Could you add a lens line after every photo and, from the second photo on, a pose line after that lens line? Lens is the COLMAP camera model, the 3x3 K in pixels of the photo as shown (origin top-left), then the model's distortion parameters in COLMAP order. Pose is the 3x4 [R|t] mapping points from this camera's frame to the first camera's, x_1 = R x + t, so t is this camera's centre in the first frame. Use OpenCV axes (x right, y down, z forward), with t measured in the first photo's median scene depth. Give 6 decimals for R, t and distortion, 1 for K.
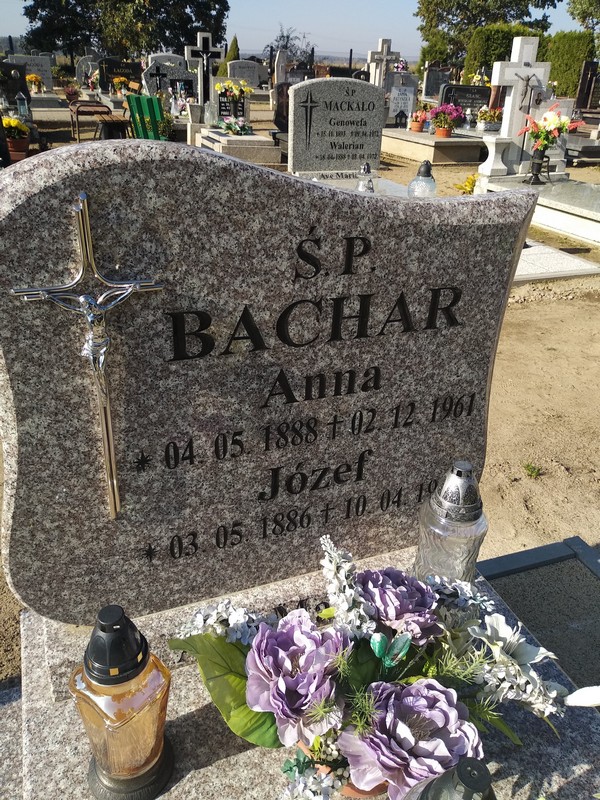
lens RADIAL K [[629.6, 0, 307.6], [0, 629.6, 400.3], [0, 0, 1]] dist [-0.006661, -0.009815]
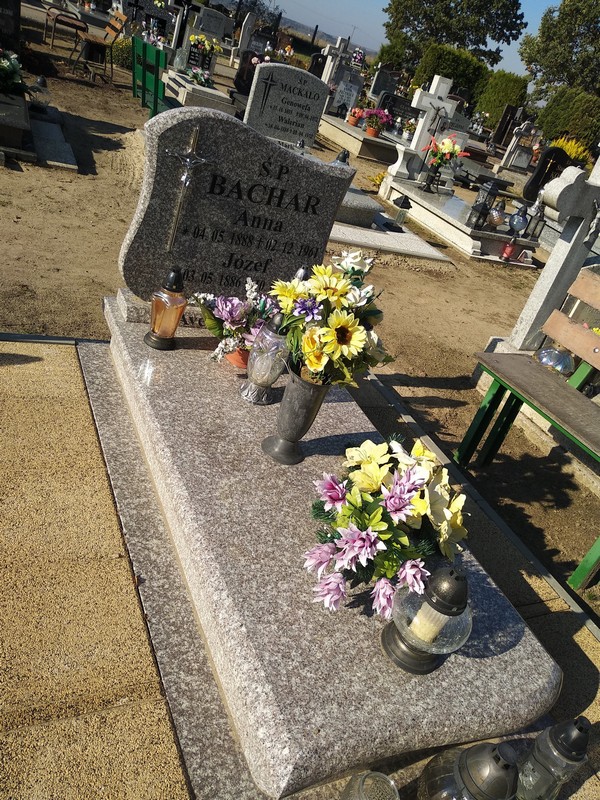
lens RADIAL K [[622.7, 0, 297.7], [0, 622.7, 398.4], [0, 0, 1]] dist [0.015407, -0.061507]
pose [[0.965232, 0.204278, 0.163085, -0.014586], [-0.211482, 0.976983, 0.027916, 0.091335], [-0.153629, -0.061435, 0.986217, -0.248351]]
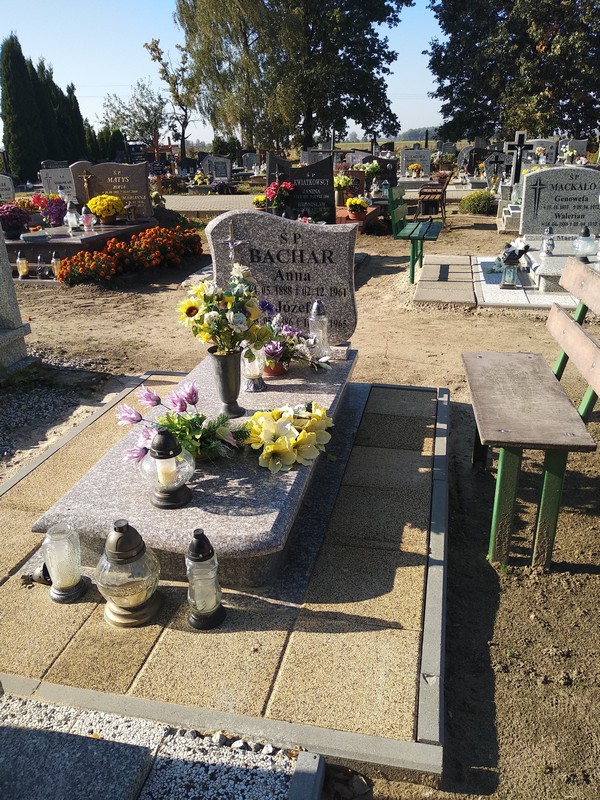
lens RADIAL K [[622.7, 0, 297.7], [0, 622.7, 398.4], [0, 0, 1]] dist [0.015407, -0.061507]
pose [[0.821400, 0.157419, -0.548198, 0.336514], [-0.214603, 0.975826, -0.041337, 0.126743], [0.528439, 0.151599, 0.835326, -0.291155]]
